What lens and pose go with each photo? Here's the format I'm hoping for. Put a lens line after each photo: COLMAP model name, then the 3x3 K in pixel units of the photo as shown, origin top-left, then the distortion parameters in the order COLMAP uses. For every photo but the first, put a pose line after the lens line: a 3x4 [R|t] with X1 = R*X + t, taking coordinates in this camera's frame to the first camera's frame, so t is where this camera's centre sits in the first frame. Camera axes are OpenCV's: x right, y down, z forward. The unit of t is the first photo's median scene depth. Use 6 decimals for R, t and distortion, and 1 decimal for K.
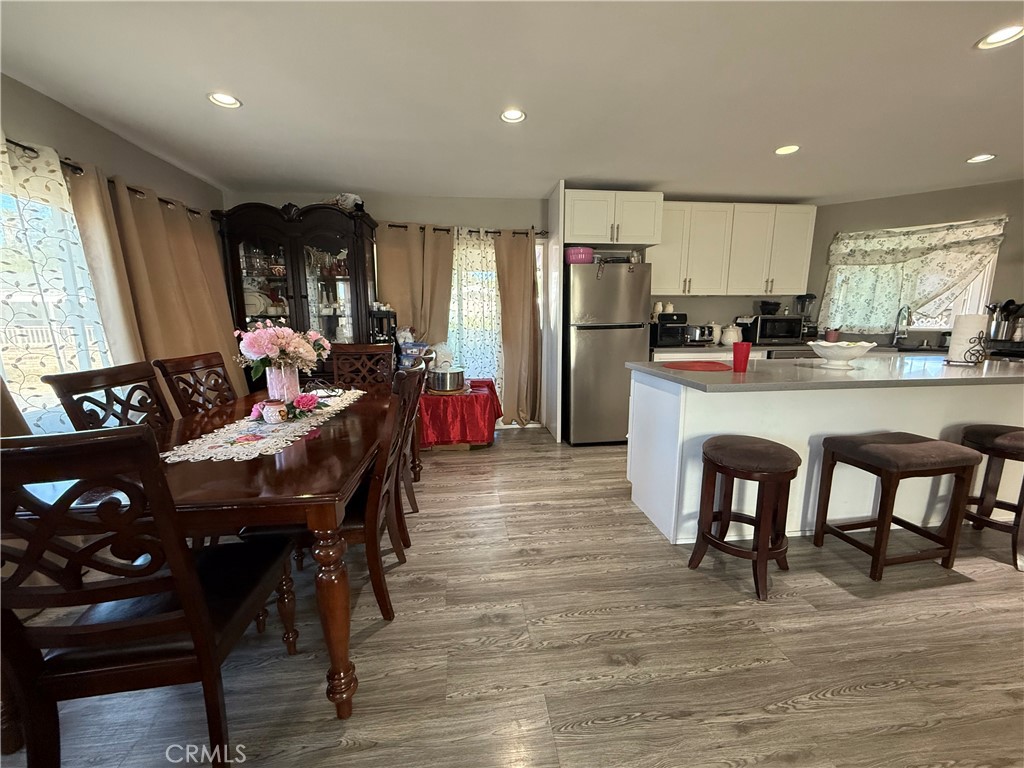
lens RADIAL K [[406.7, 0, 508.4], [0, 406.7, 385.1], [0, 0, 1]] dist [0.000596, 0.000185]
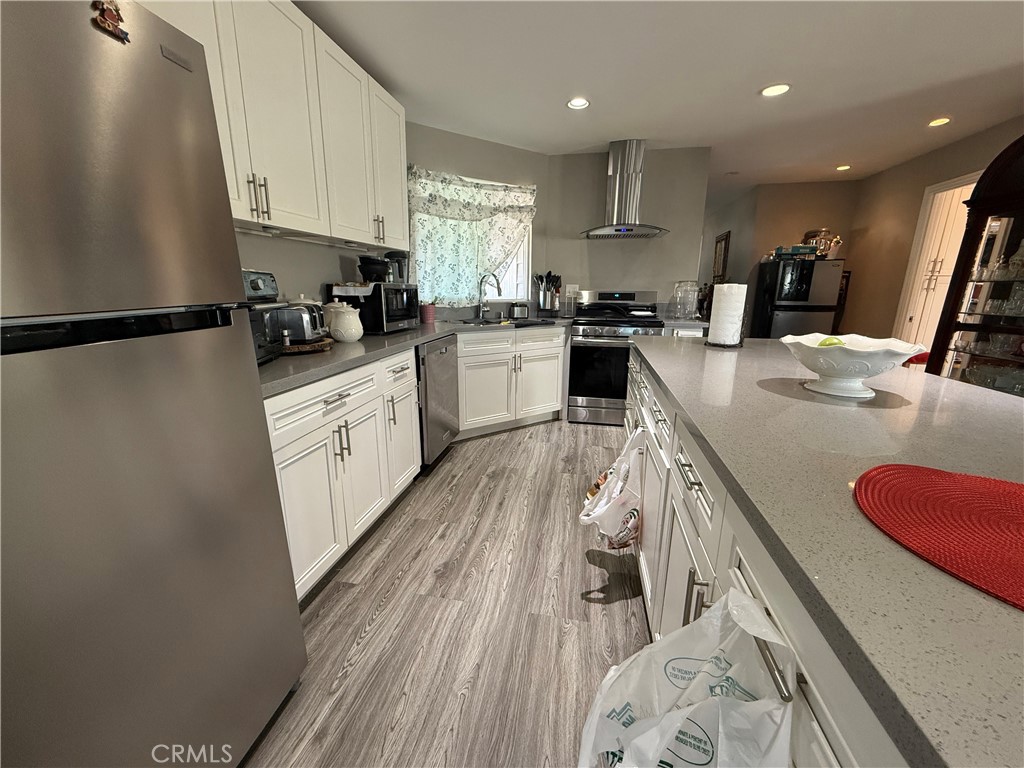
lens RADIAL K [[406.7, 0, 508.4], [0, 406.7, 385.1], [0, 0, 1]] dist [0.000596, 0.000185]
pose [[0.307732, -0.217778, 0.926215, 0.140192], [0.148314, 0.972534, 0.179392, -0.120492], [-0.939843, 0.082166, 0.331579, 0.739106]]
